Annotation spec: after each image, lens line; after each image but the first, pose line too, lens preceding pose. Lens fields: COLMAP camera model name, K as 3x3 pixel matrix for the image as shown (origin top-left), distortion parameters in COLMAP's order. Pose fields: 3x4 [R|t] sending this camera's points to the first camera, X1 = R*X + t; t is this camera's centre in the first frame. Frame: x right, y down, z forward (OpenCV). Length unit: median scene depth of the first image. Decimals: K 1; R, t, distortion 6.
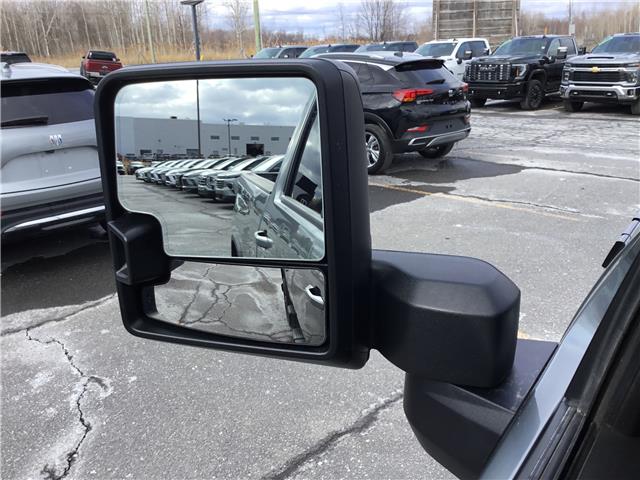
lens RADIAL K [[585.3, 0, 320.0], [0, 585.3, 240.0], [0, 0, 1]] dist [0.079752, -0.123855]
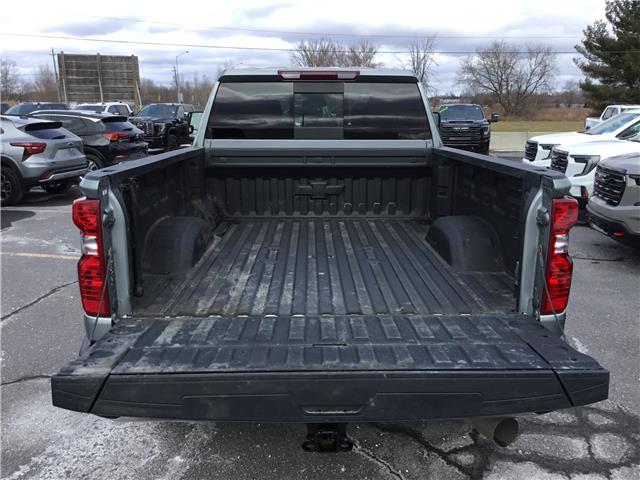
lens RADIAL K [[585.3, 0, 320.0], [0, 585.3, 240.0], [0, 0, 1]] dist [0.079752, -0.123855]
pose [[0.819441, -0.096479, 0.564986, -0.152821], [0.152654, 0.986864, -0.052884, 0.097494], [-0.552462, 0.129582, 0.823404, -0.292145]]
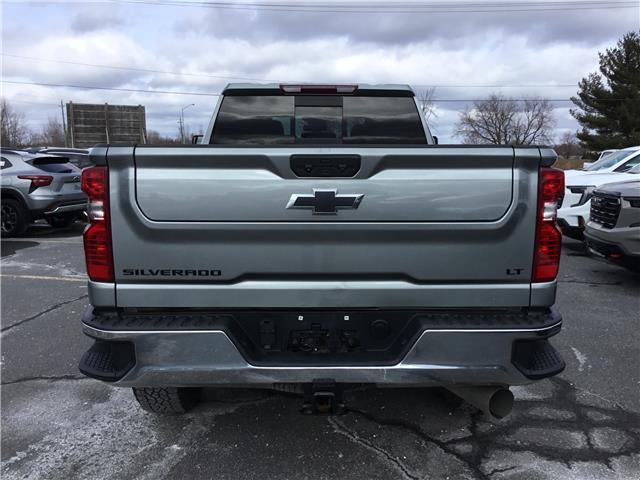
lens RADIAL K [[585.3, 0, 320.0], [0, 585.3, 240.0], [0, 0, 1]] dist [0.079752, -0.123855]
pose [[0.821365, -0.045914, 0.568553, -0.156099], [0.149128, 0.979372, -0.136347, 0.116549], [-0.550564, 0.196778, 0.811269, -0.293646]]
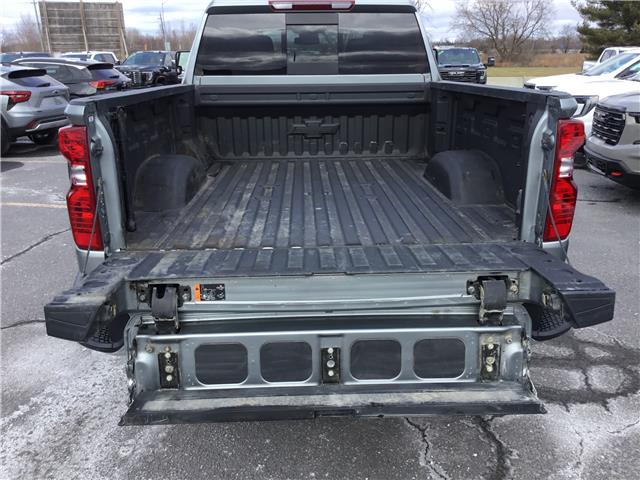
lens RADIAL K [[587.1, 0, 320.0], [0, 587.1, 240.0], [0, 0, 1]] dist [0.073263, -0.117242]
pose [[0.811792, -0.153450, 0.563424, -0.152188], [0.166961, 0.985570, 0.027861, 0.102247], [-0.559569, 0.071453, 0.825698, -0.288308]]
